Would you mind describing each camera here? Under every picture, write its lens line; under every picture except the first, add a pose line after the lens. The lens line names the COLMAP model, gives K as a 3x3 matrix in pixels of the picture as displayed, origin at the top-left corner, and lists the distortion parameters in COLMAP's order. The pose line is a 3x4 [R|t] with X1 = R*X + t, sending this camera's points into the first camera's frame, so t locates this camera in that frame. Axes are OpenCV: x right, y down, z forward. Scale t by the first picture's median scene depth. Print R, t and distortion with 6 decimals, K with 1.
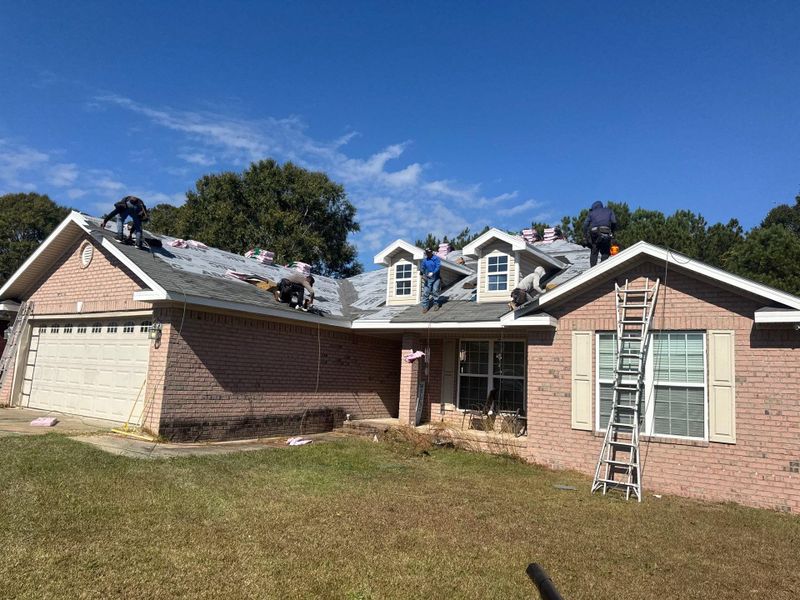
lens RADIAL K [[558.0, 0, 402.2], [0, 558.0, 298.1], [0, 0, 1]] dist [0.174628, -0.340782]
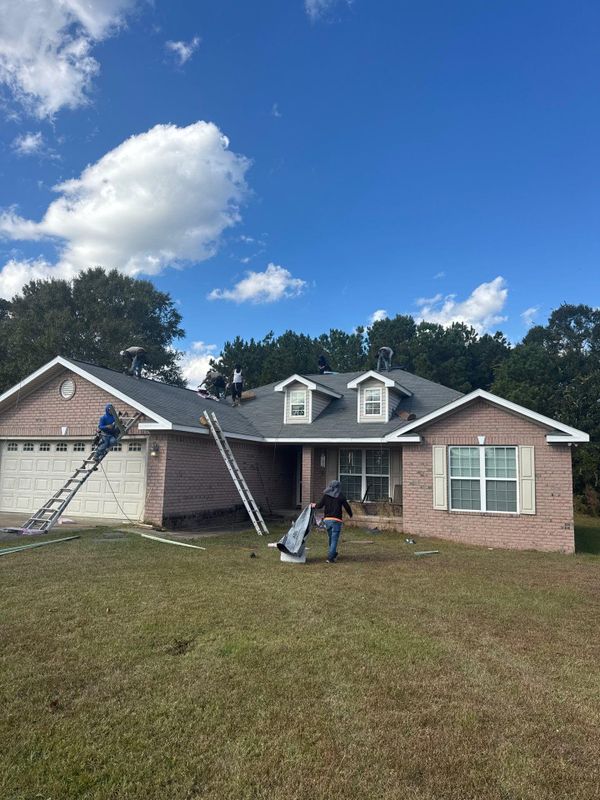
lens RADIAL K [[558.0, 0, 300.0], [0, 558.0, 400.0], [0, 0, 1]] dist [0.174628, -0.340782]
pose [[0.978765, -0.001768, 0.204977, -0.302610], [-0.001730, 0.999856, 0.016888, -0.074249], [-0.204978, -0.016884, 0.978621, -0.340229]]
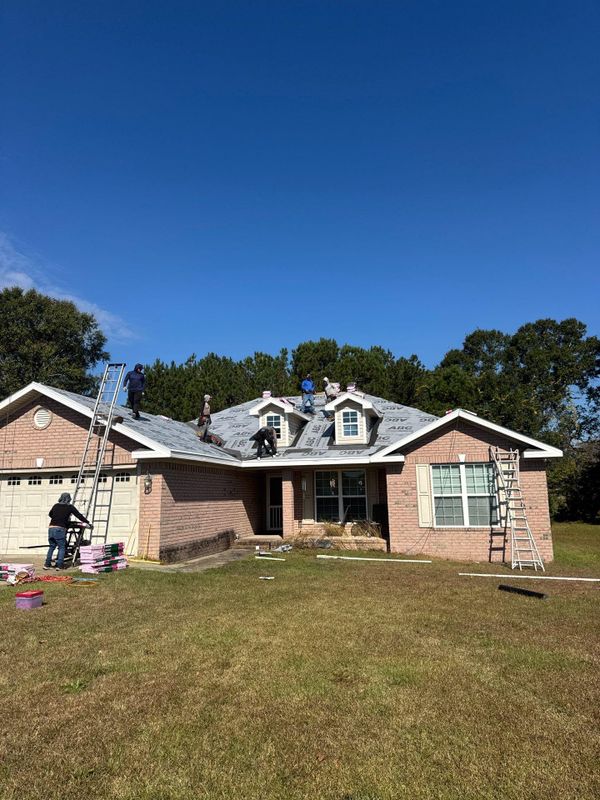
lens RADIAL K [[558.0, 0, 300.0], [0, 558.0, 400.0], [0, 0, 1]] dist [0.174628, -0.340782]
pose [[0.932211, -0.007845, 0.361830, -0.475529], [0.016870, 0.999620, -0.021791, -0.077568], [-0.361522, 0.026418, 0.931989, -0.288978]]
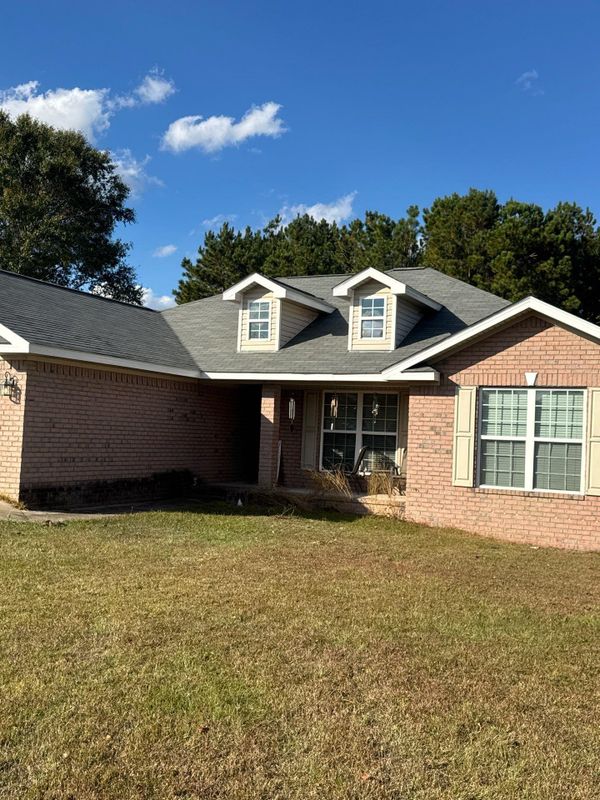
lens RADIAL K [[837.2, 0, 300.0], [0, 837.2, 400.0], [0, 0, 1]] dist [0.114364, -0.041277]
pose [[0.986729, -0.002666, 0.162355, -0.162837], [-0.014827, 0.994209, 0.106435, -0.056216], [-0.161699, -0.107429, 0.980975, -0.303026]]
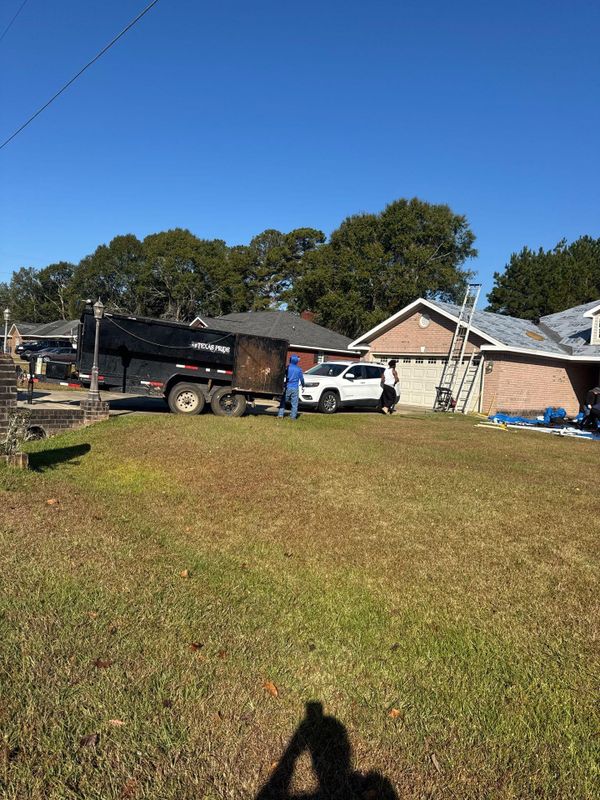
lens RADIAL K [[558.0, 0, 300.0], [0, 558.0, 400.0], [0, 0, 1]] dist [0.174628, -0.340782]
pose [[0.967738, 0.023134, -0.250894, -0.474613], [0.020526, 0.985228, 0.170015, -0.139992], [0.251121, -0.169680, 0.952967, -0.863511]]
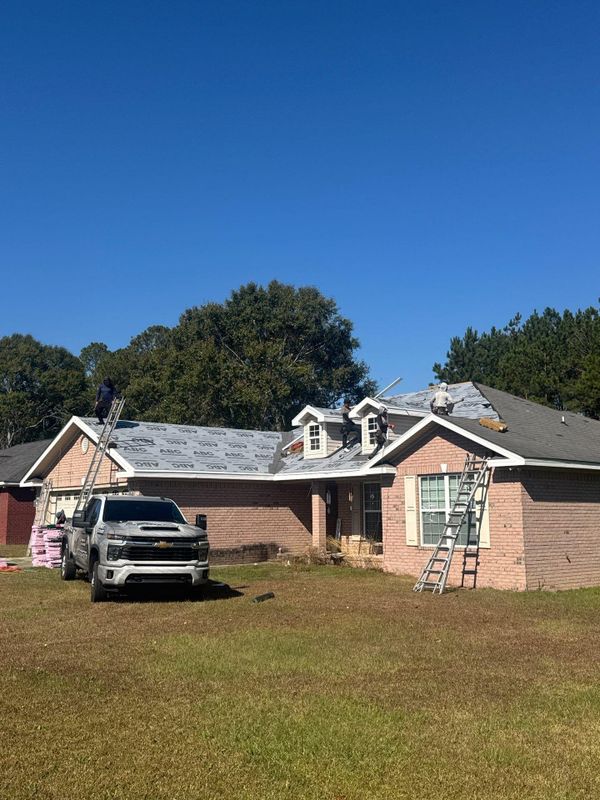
lens RADIAL K [[800.6, 0, 300.0], [0, 800.6, 400.0], [0, 0, 1]] dist [0.175151, -0.372340]
pose [[0.967487, -0.094627, -0.234553, 0.453571], [0.093129, 0.995501, -0.017480, -0.100496], [0.235152, -0.004932, 0.971946, -0.843381]]
